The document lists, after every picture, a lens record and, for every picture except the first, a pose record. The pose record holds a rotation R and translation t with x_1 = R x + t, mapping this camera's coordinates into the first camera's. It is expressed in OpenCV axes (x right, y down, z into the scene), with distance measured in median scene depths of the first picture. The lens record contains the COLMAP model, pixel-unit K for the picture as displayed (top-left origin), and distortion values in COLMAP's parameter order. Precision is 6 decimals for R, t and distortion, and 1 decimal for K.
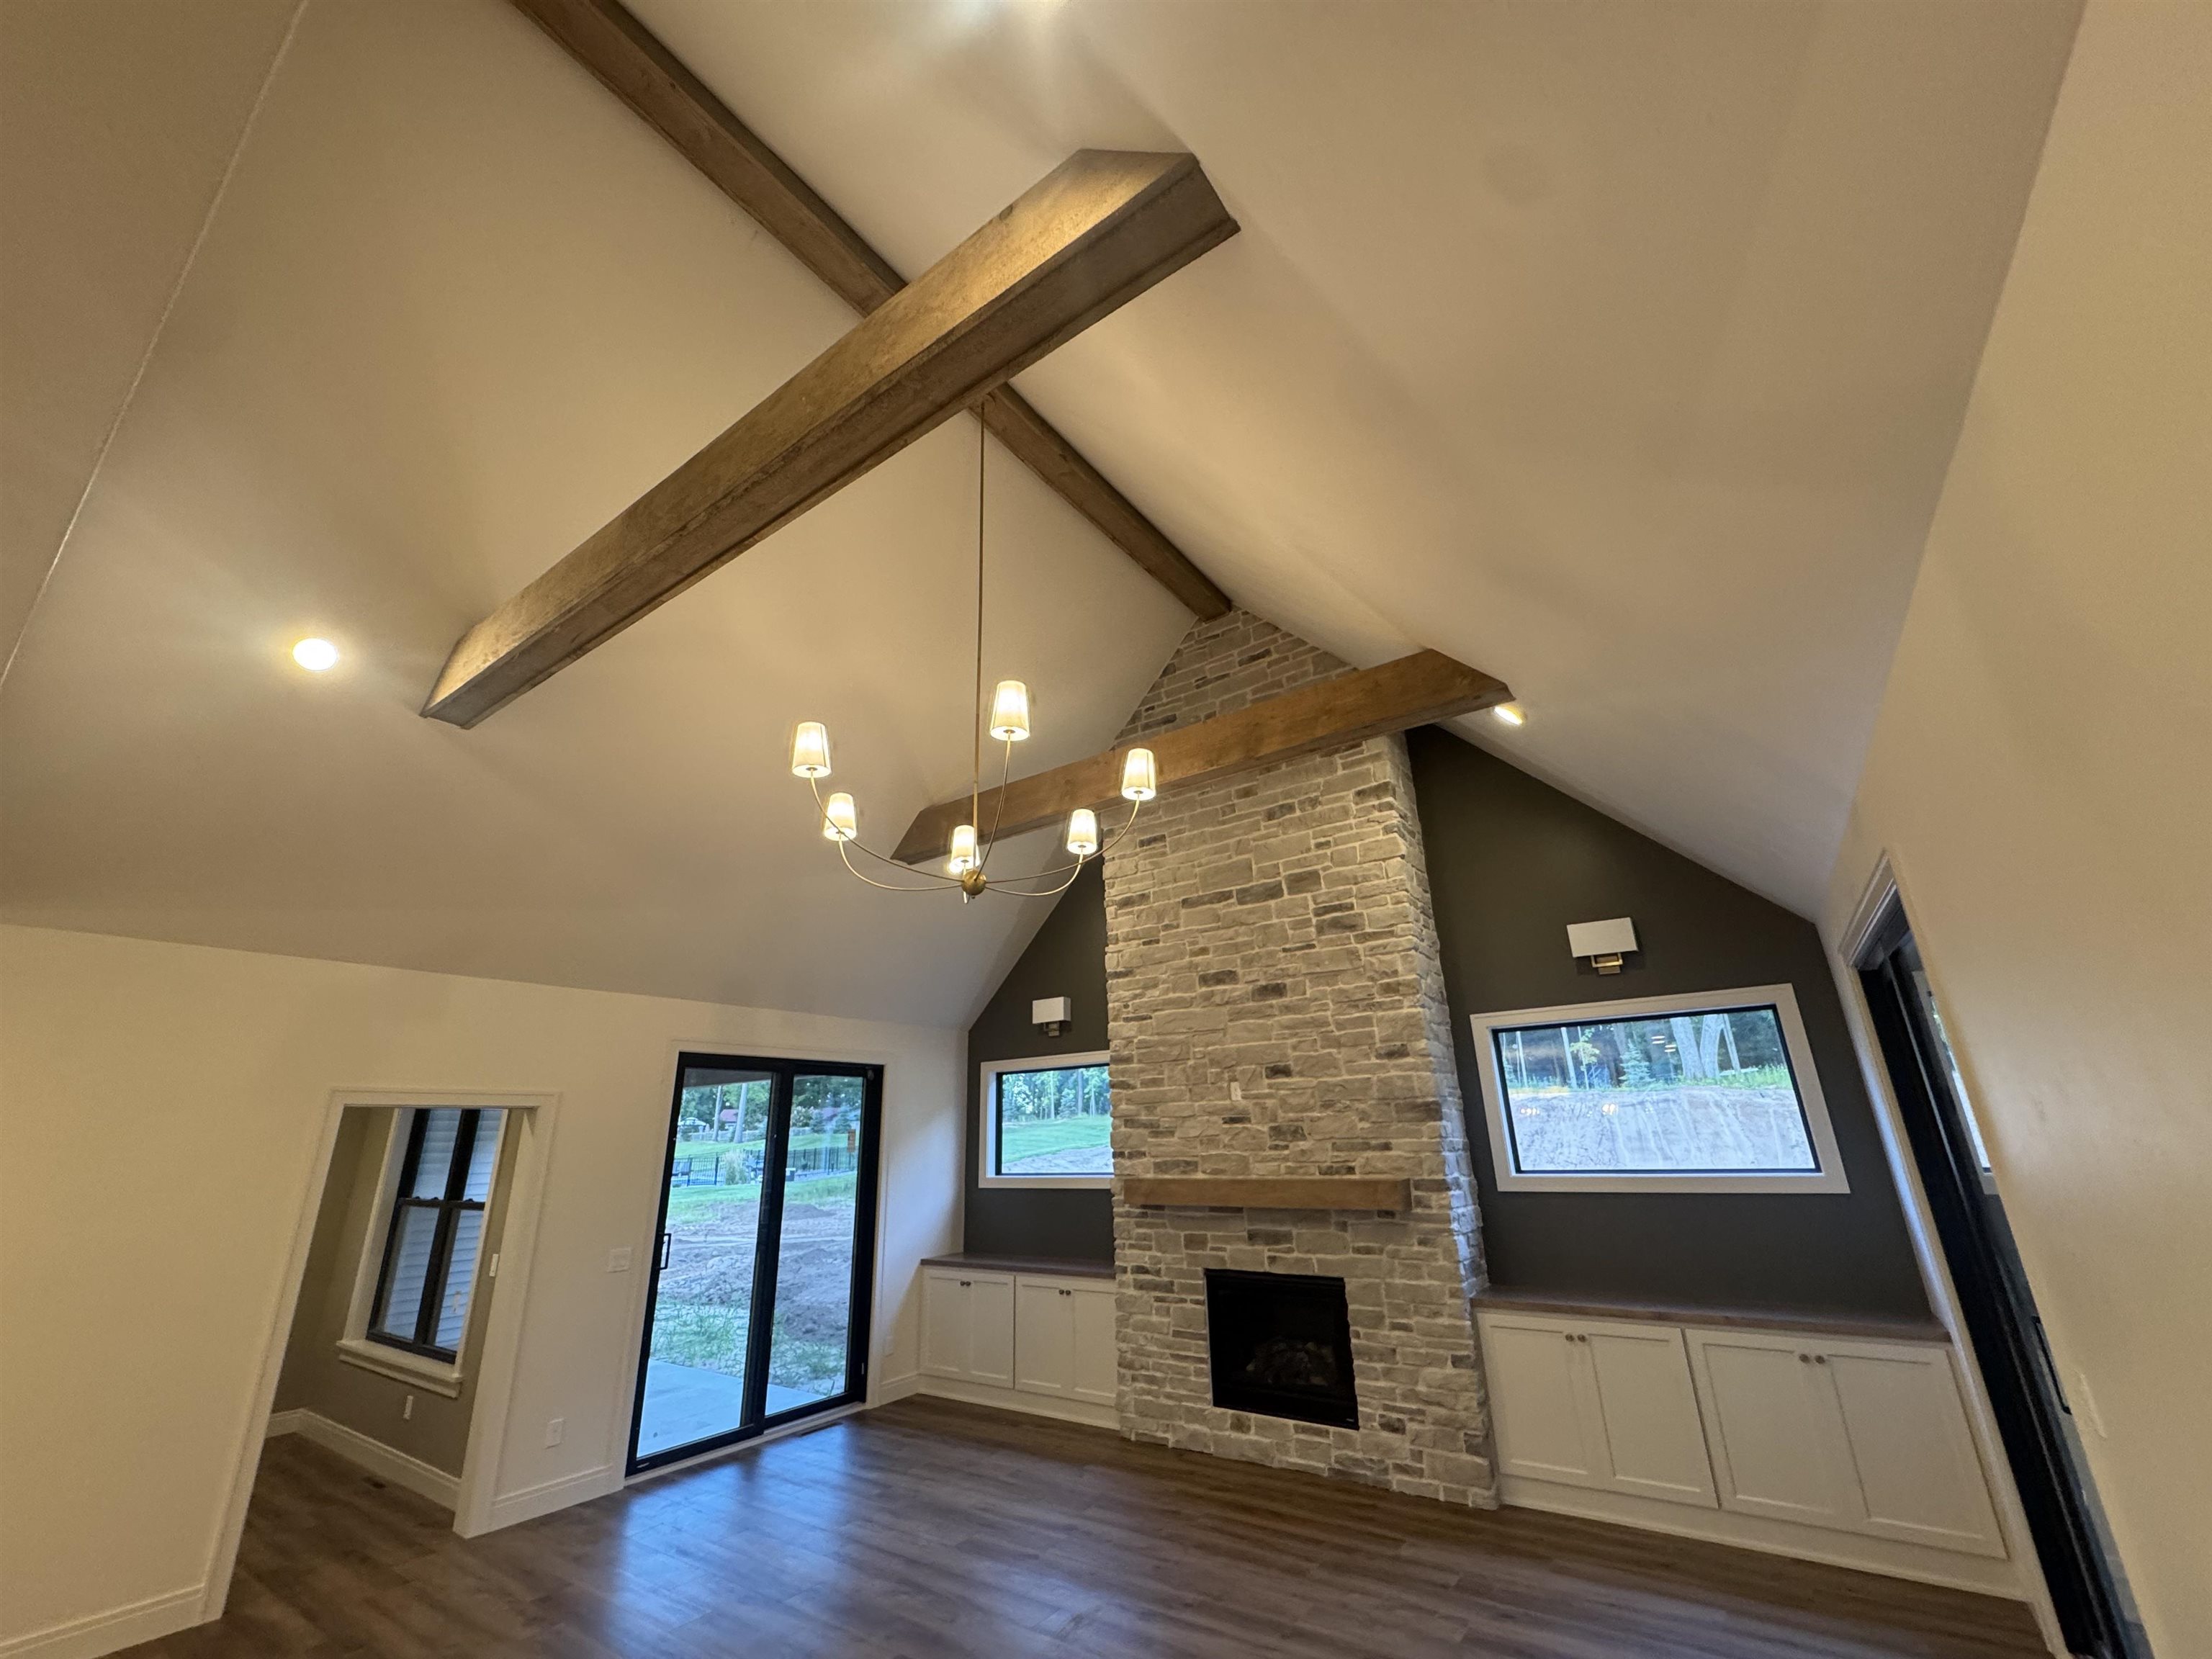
lens RADIAL K [[875.5, 0, 1111.7], [0, 875.5, 832.1], [0, 0, 1]] dist [-0.000922, -0.000473]
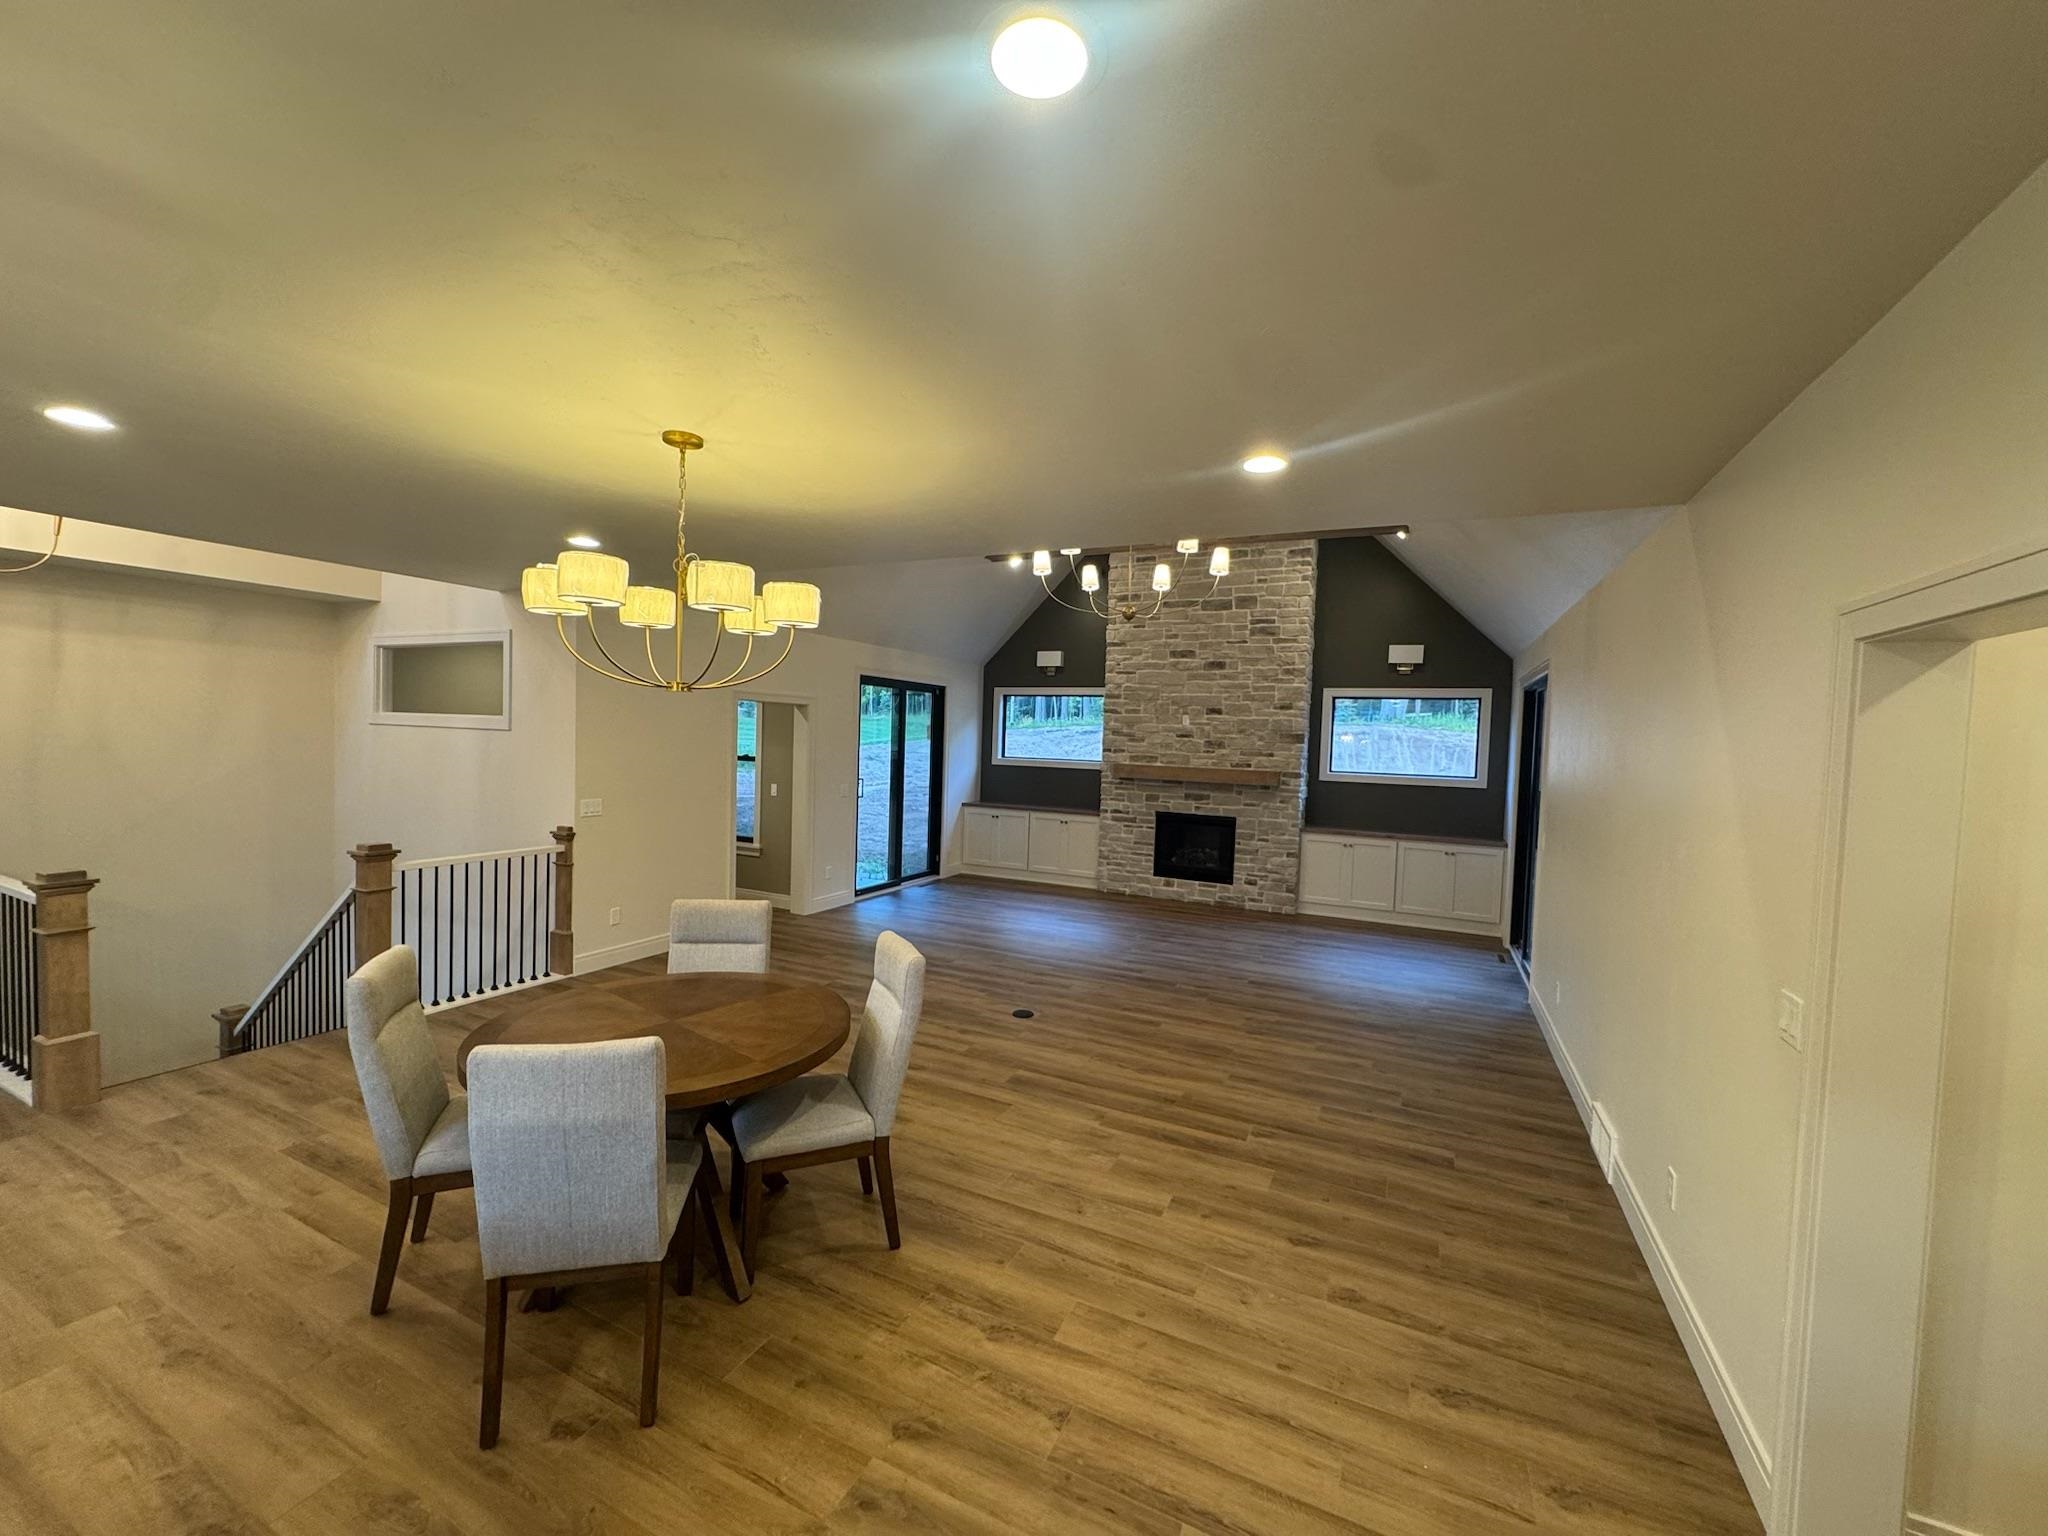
lens RADIAL K [[810.6, 0, 1029.3], [0, 810.6, 770.4], [0, 0, 1]] dist [-0.000922, -0.000473]
pose [[0.984371, 0.053504, 0.167781, -0.437262], [-0.111633, 0.926435, 0.359521, -0.157932], [-0.136202, -0.372632, 0.917929, -0.480301]]
